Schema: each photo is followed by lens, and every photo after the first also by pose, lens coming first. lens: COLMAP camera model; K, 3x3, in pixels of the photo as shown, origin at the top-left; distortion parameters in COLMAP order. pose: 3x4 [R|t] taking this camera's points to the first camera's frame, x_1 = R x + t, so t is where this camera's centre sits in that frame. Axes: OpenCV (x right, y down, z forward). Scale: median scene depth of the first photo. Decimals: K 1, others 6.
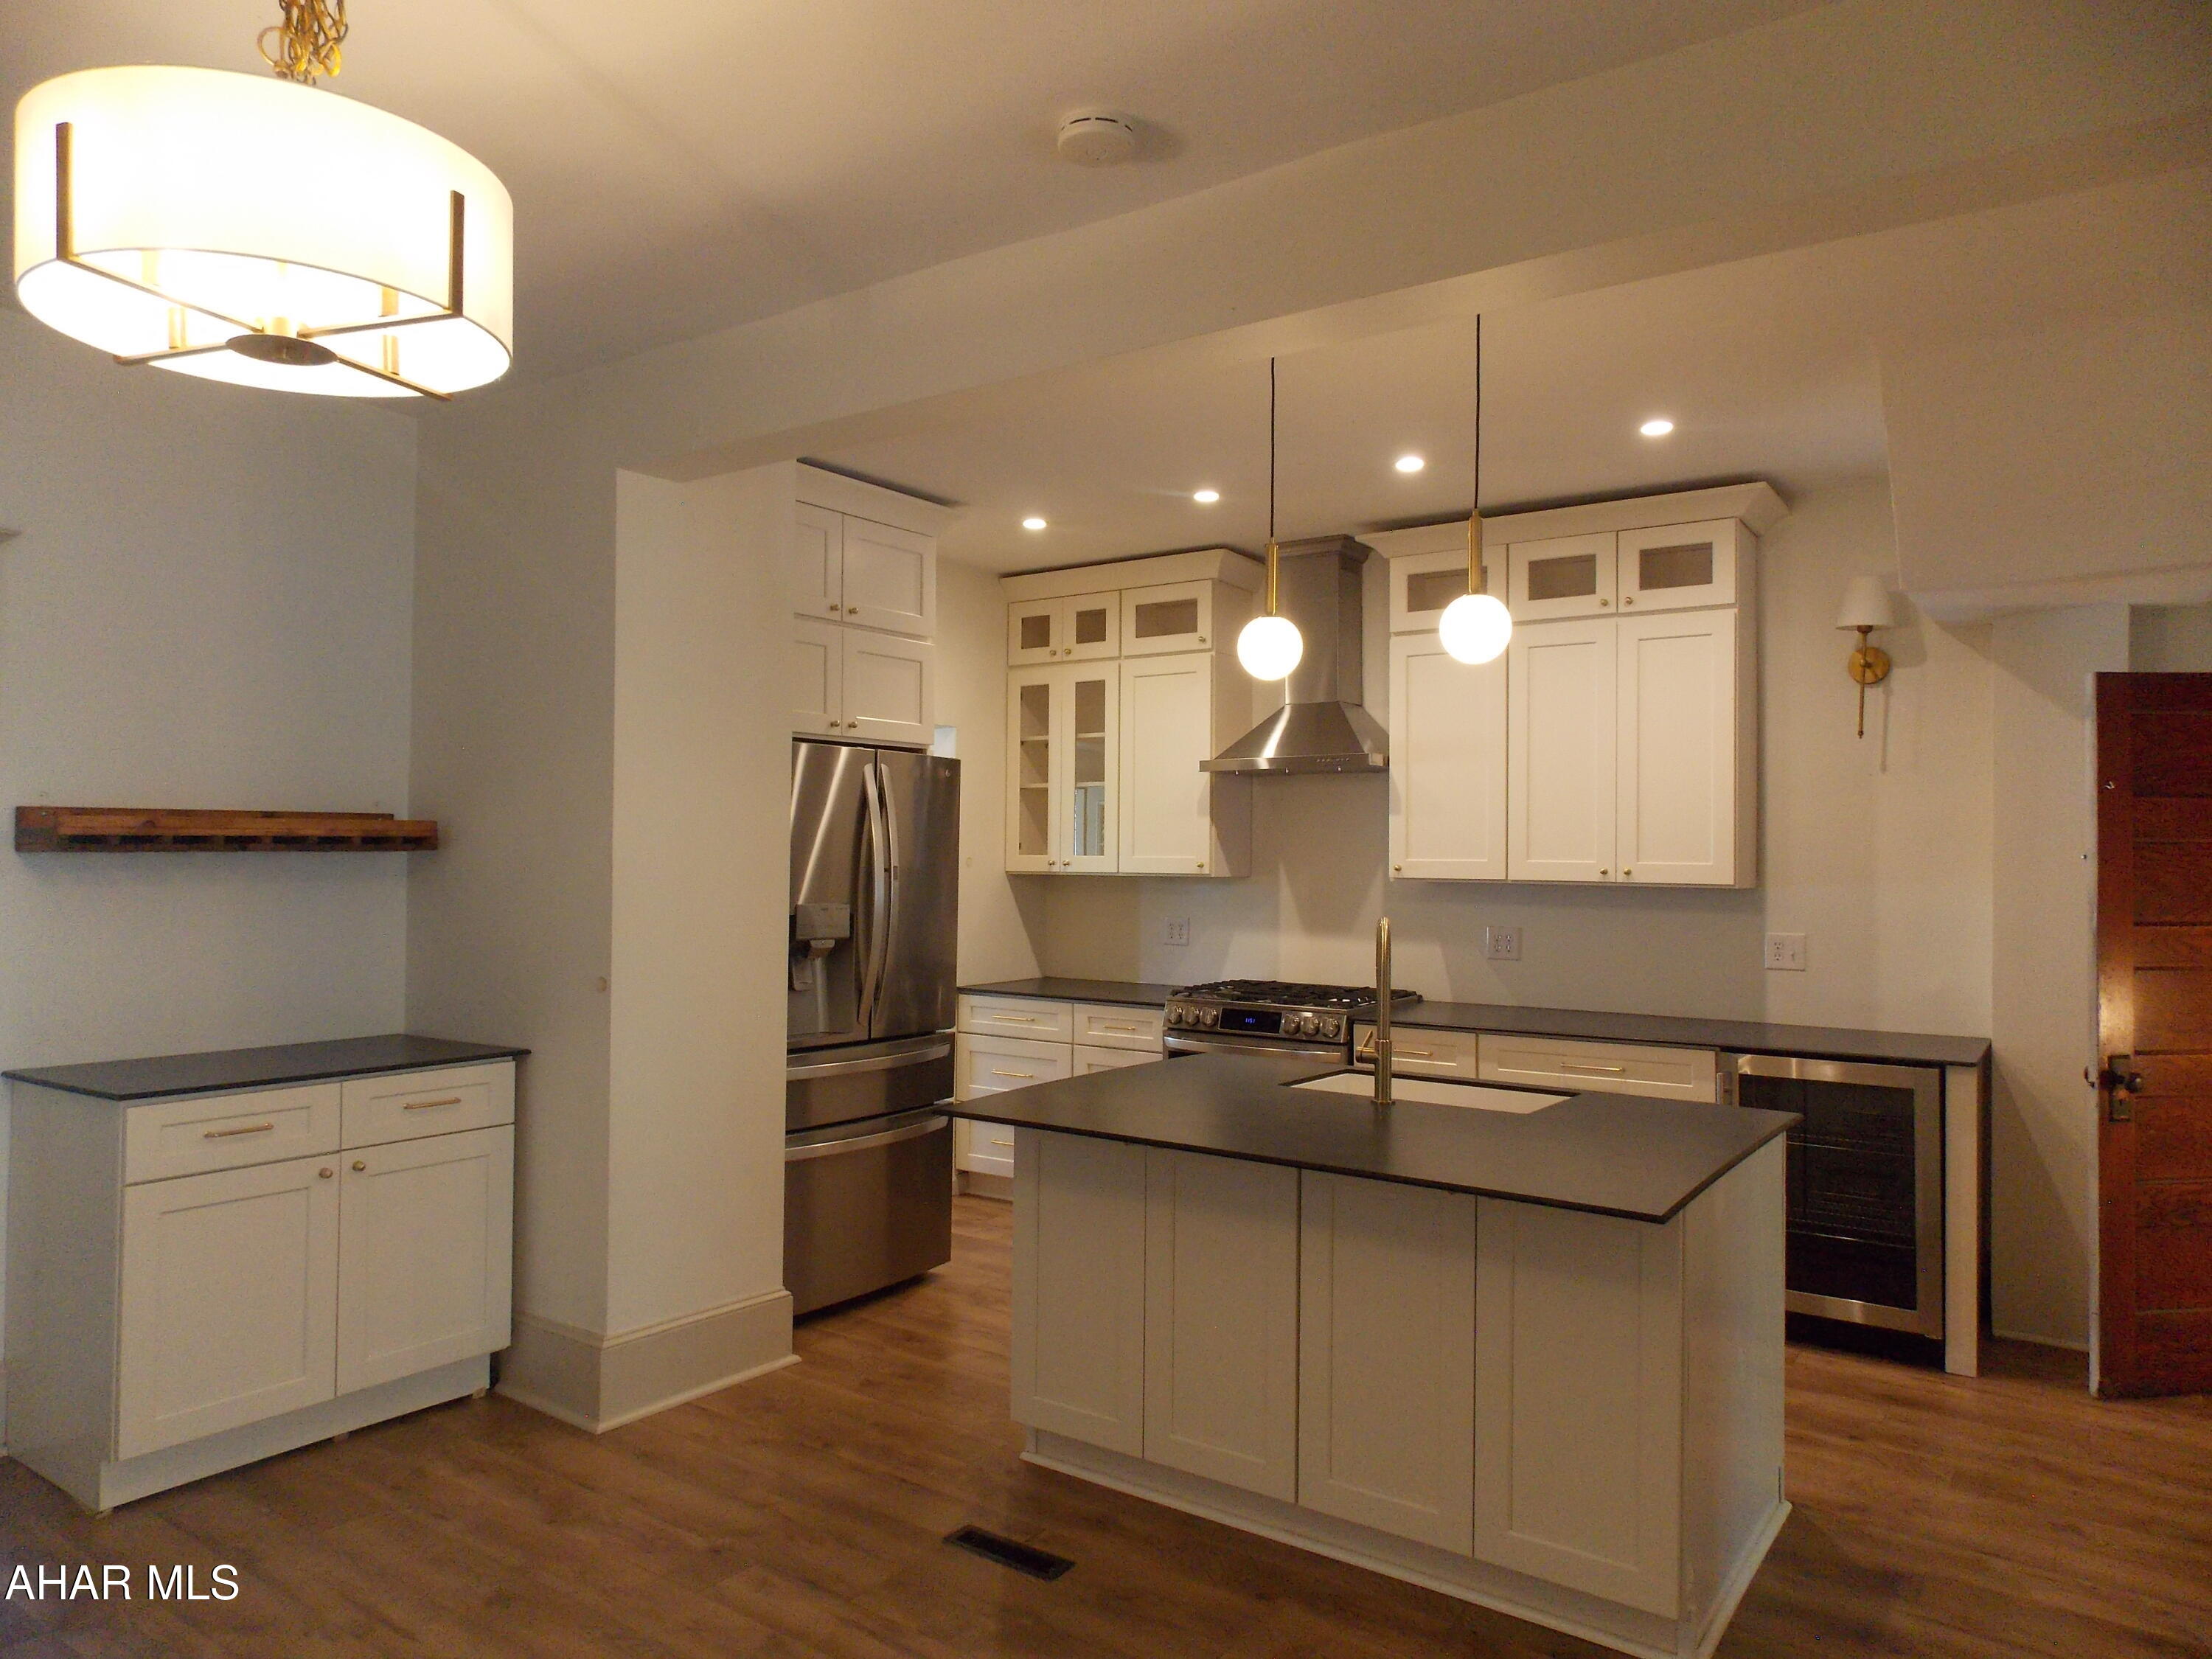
lens RADIAL K [[1454.9, 0, 1110.1], [0, 1454.9, 811.5], [0, 0, 1]] dist [0.001044, -0.002639]
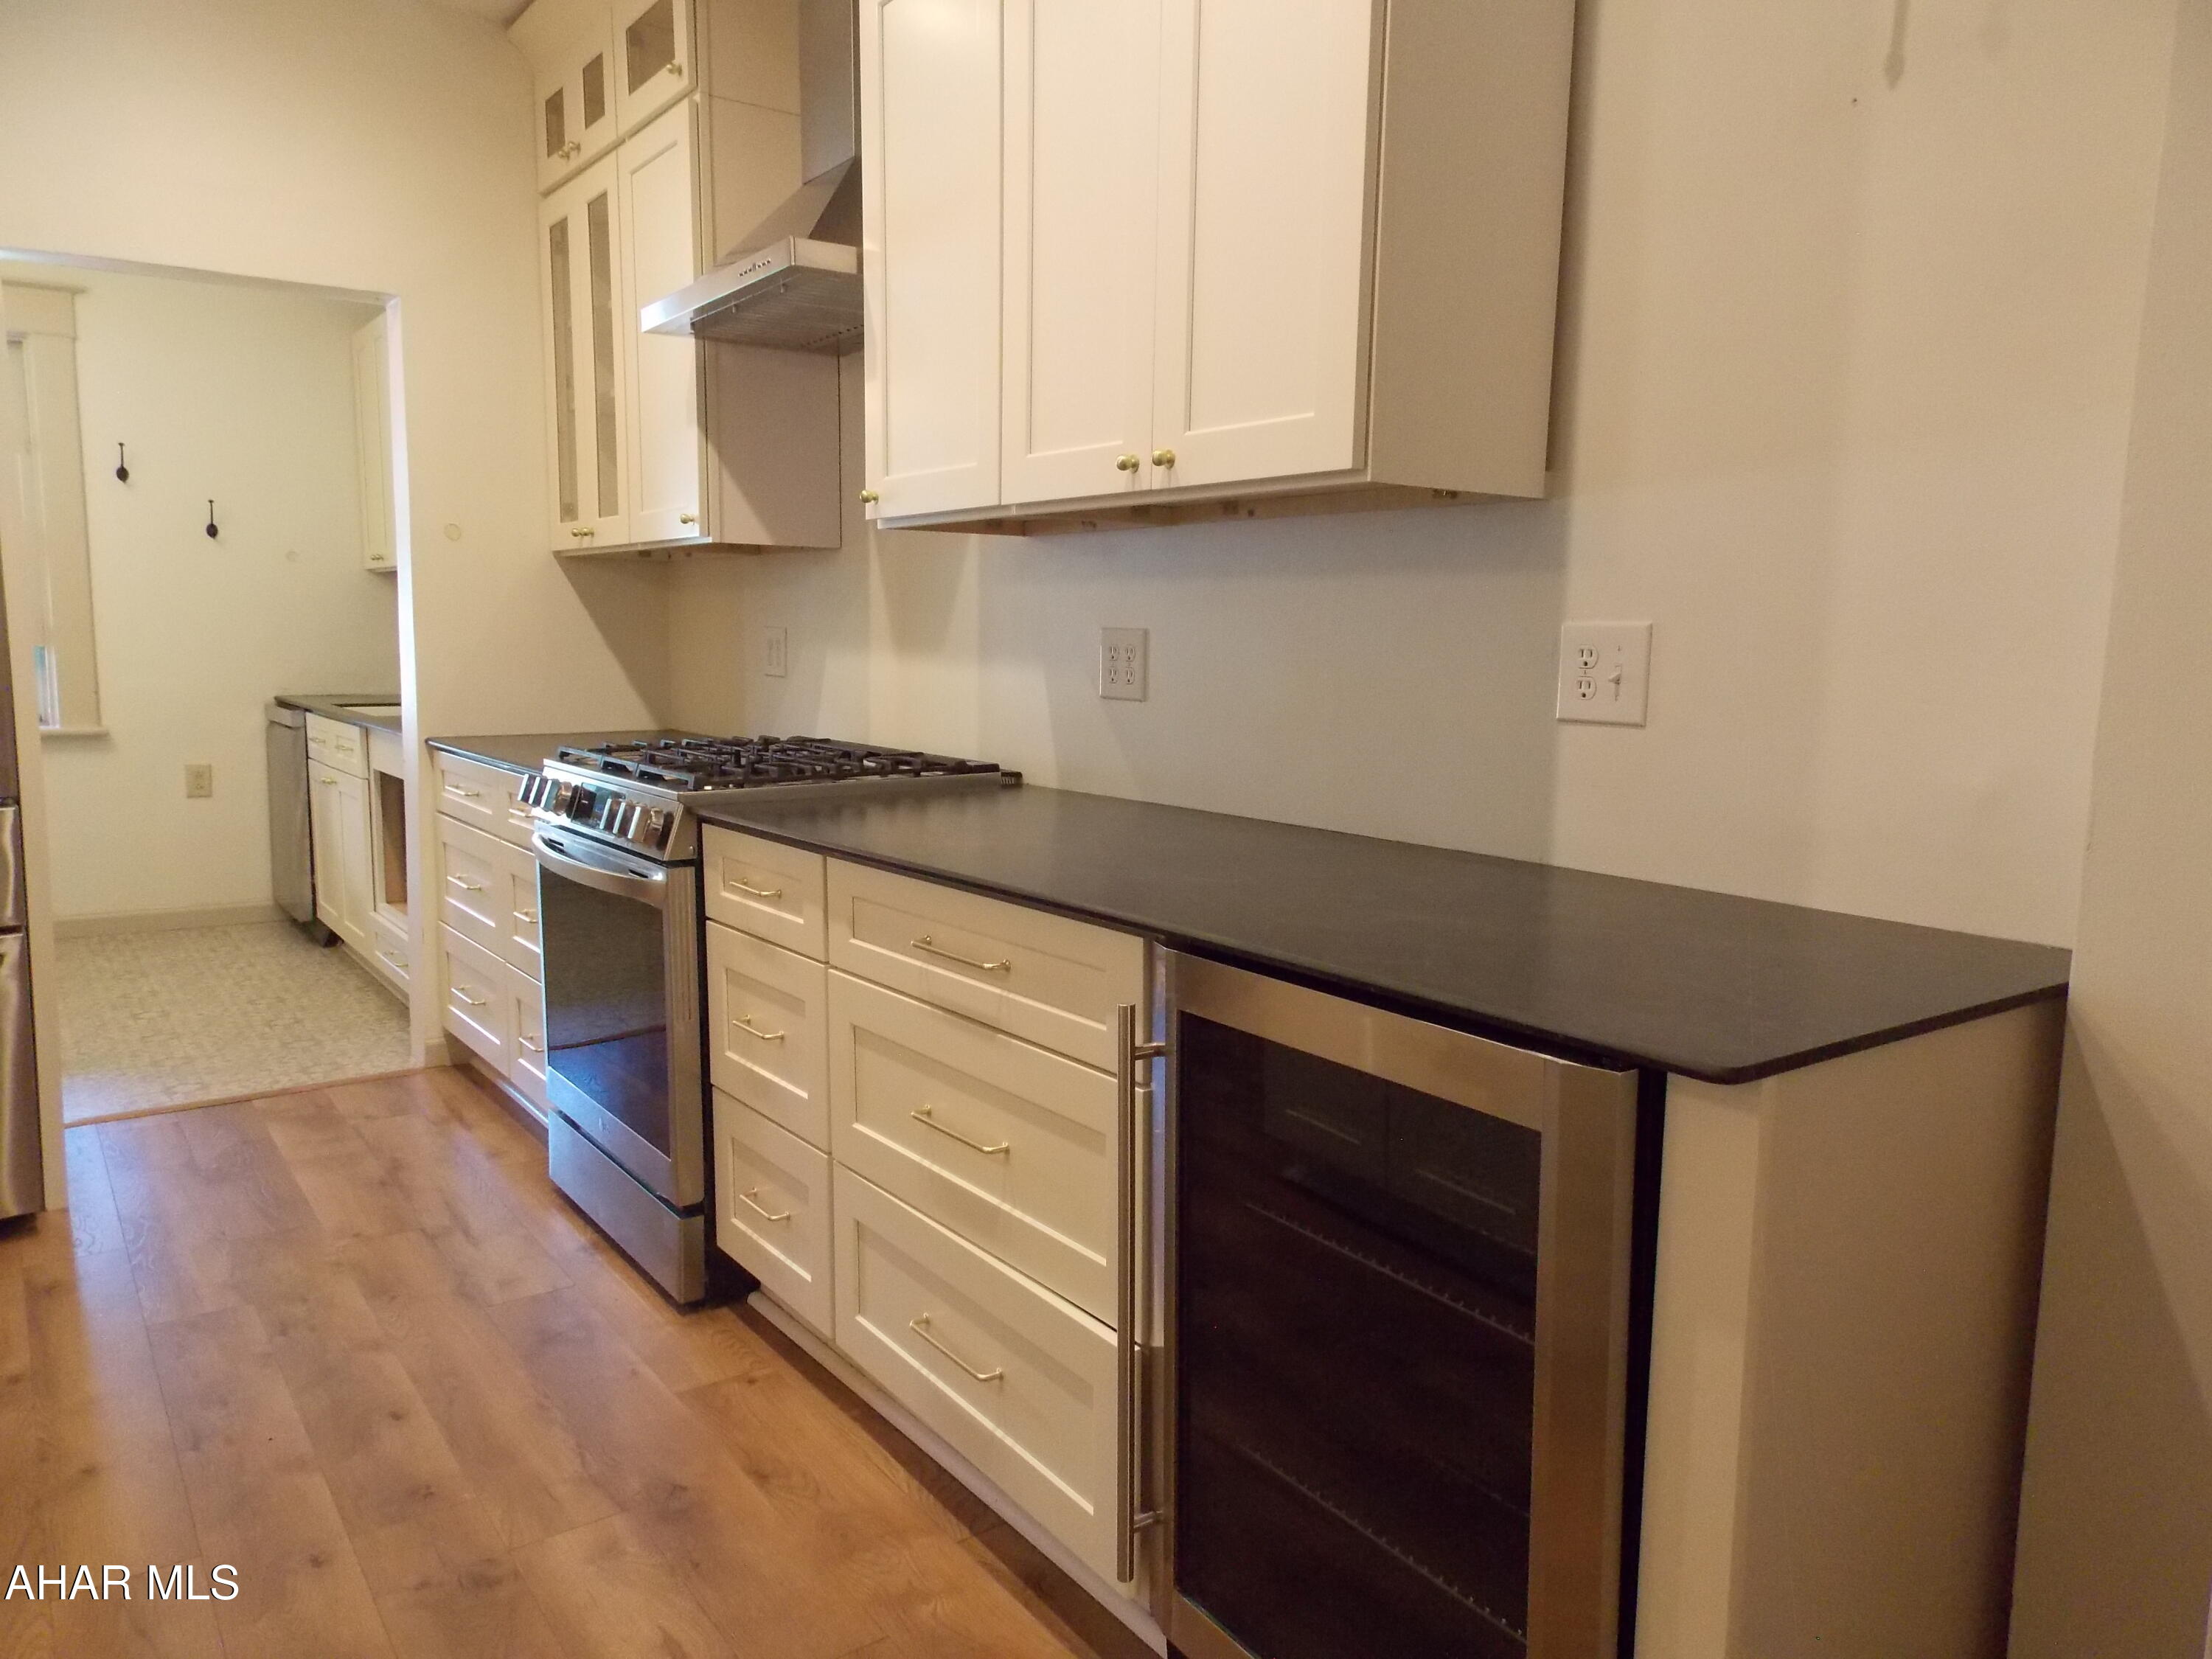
lens RADIAL K [[1553.1, 0, 1114.9], [0, 1553.1, 811.1], [0, 0, 1]] dist [0.067309, -0.035405]
pose [[0.946492, 0.038302, -0.320447, 0.499473], [0.009700, 0.989107, 0.146878, 0.075060], [0.322582, -0.142127, 0.935810, 0.618625]]
